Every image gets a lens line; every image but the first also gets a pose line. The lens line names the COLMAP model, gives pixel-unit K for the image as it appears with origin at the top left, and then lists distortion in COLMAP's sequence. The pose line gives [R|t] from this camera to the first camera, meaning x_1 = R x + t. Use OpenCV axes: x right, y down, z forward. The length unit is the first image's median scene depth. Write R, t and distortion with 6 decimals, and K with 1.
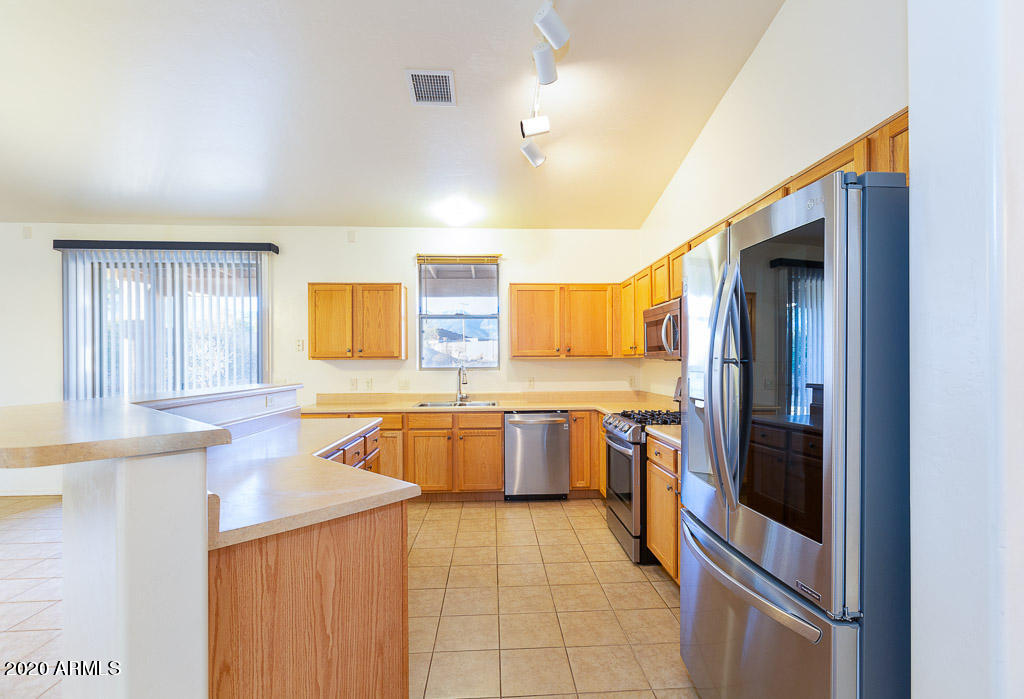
lens RADIAL K [[467.5, 0, 516.2], [0, 467.5, 363.2], [0, 0, 1]] dist [0.001208, 0.000147]
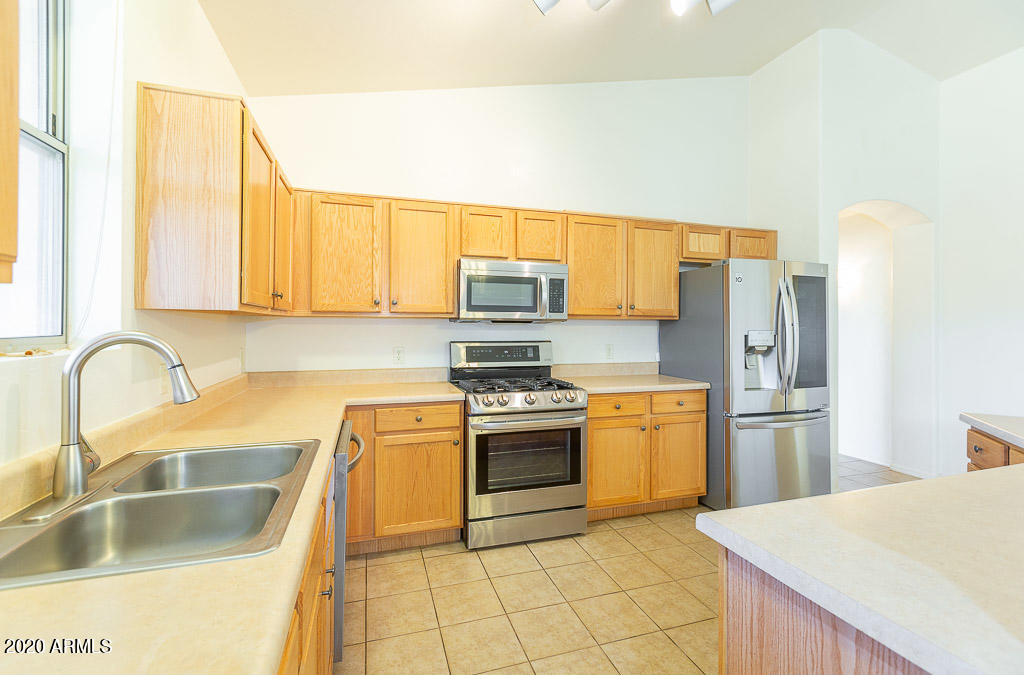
lens RADIAL K [[453.2, 0, 517.2], [0, 453.2, 321.9], [0, 0, 1]] dist [-0.000668, -0.000165]
pose [[-0.254058, 0.012046, 0.967114, -0.406642], [0.001513, 0.999926, -0.012057, 0.003469], [-0.967188, -0.001600, -0.254058, 0.906232]]
